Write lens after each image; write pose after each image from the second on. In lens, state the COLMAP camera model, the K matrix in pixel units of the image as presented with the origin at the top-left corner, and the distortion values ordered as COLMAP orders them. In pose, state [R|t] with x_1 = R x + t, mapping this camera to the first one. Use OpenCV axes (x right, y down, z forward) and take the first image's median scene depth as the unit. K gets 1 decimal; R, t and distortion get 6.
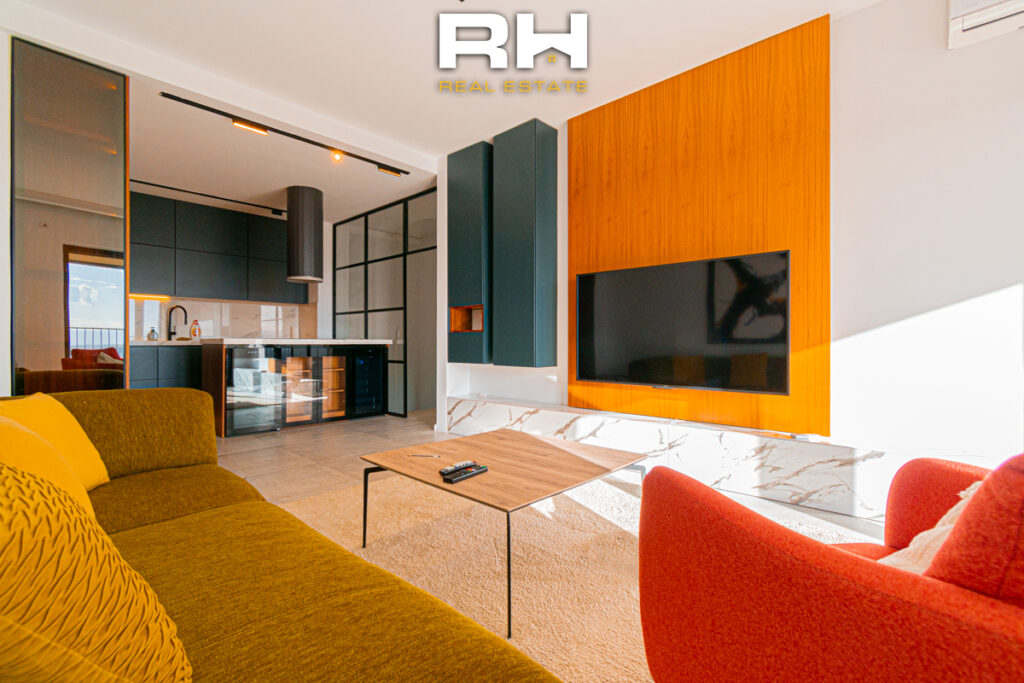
lens RADIAL K [[435.4, 0, 509.0], [0, 435.4, 340.2], [0, 0, 1]] dist [-0.000735, 0.000081]
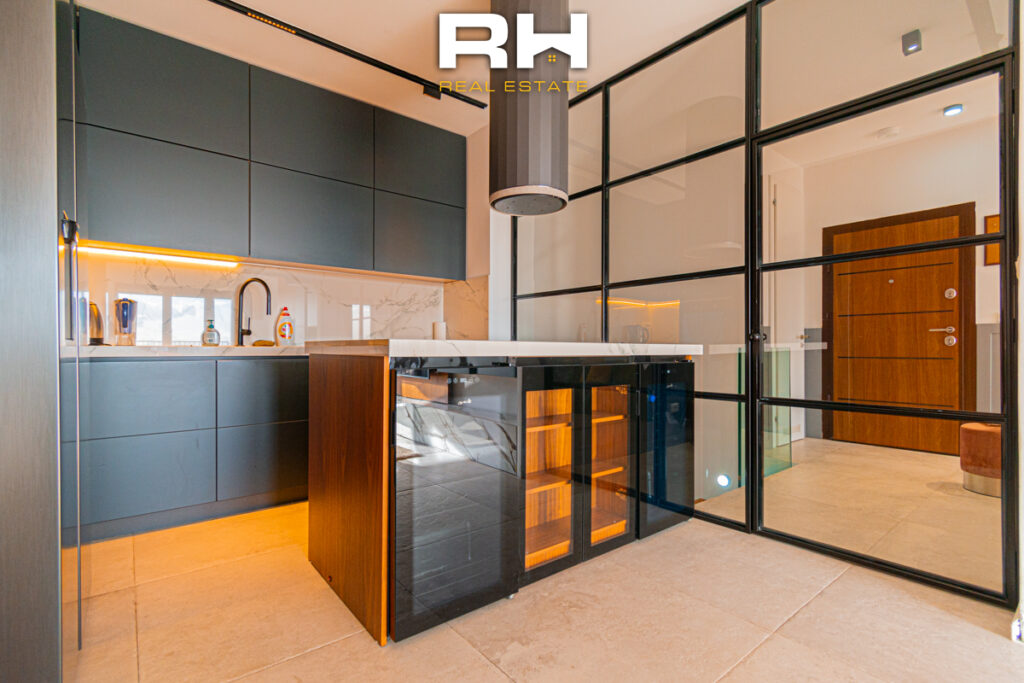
lens RADIAL K [[465.2, 0, 495.5], [0, 465.2, 346.5], [0, 0, 1]] dist [0.002442, -0.003687]
pose [[0.986645, 0.000383, -0.162888, -0.390527], [-0.000861, 0.999996, -0.002870, 0.002139], [0.162886, 0.002972, 0.986640, 0.504009]]
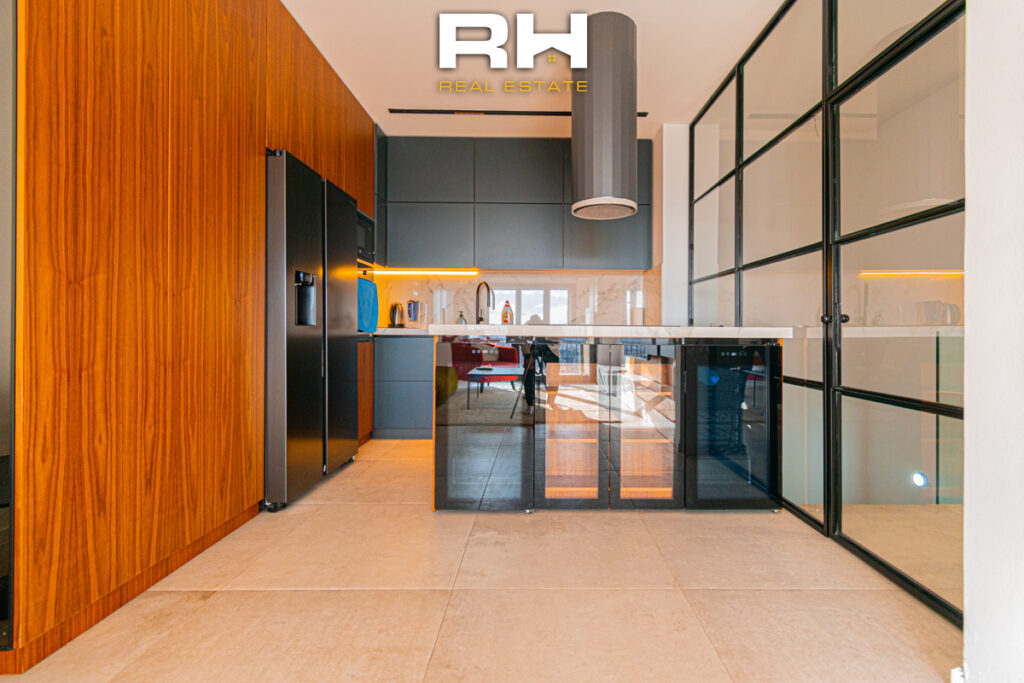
lens RADIAL K [[465.2, 0, 547.0], [0, 465.2, 325.8], [0, 0, 1]] dist [0.002442, -0.003687]
pose [[0.692928, -0.003830, -0.720997, -0.113228], [-0.003213, 0.999960, -0.008400, 0.001764], [0.721000, 0.008137, 0.692887, 0.528686]]
